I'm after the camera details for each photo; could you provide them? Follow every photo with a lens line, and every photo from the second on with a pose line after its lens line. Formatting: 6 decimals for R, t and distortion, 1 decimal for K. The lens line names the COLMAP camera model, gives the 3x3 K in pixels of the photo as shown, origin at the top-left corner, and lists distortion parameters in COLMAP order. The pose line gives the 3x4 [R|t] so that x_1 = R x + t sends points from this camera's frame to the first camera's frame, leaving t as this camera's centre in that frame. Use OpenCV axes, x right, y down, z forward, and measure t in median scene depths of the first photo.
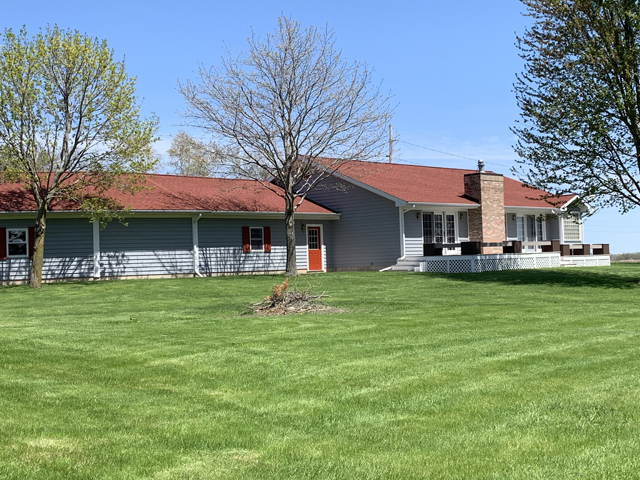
lens RADIAL K [[920.5, 0, 320.0], [0, 920.5, 240.0], [0, 0, 1]] dist [0.133934, -0.002609]
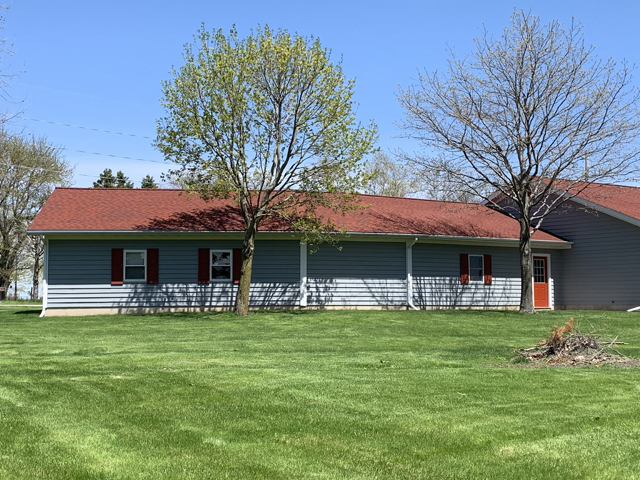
lens RADIAL K [[910.1, 0, 320.0], [0, 910.1, 240.0], [0, 0, 1]] dist [0.299329, -0.022705]
pose [[0.984828, 0.019810, -0.172402, -0.070738], [-0.026001, 0.999093, -0.033728, 0.005440], [0.171577, 0.037699, 0.984449, 0.126344]]
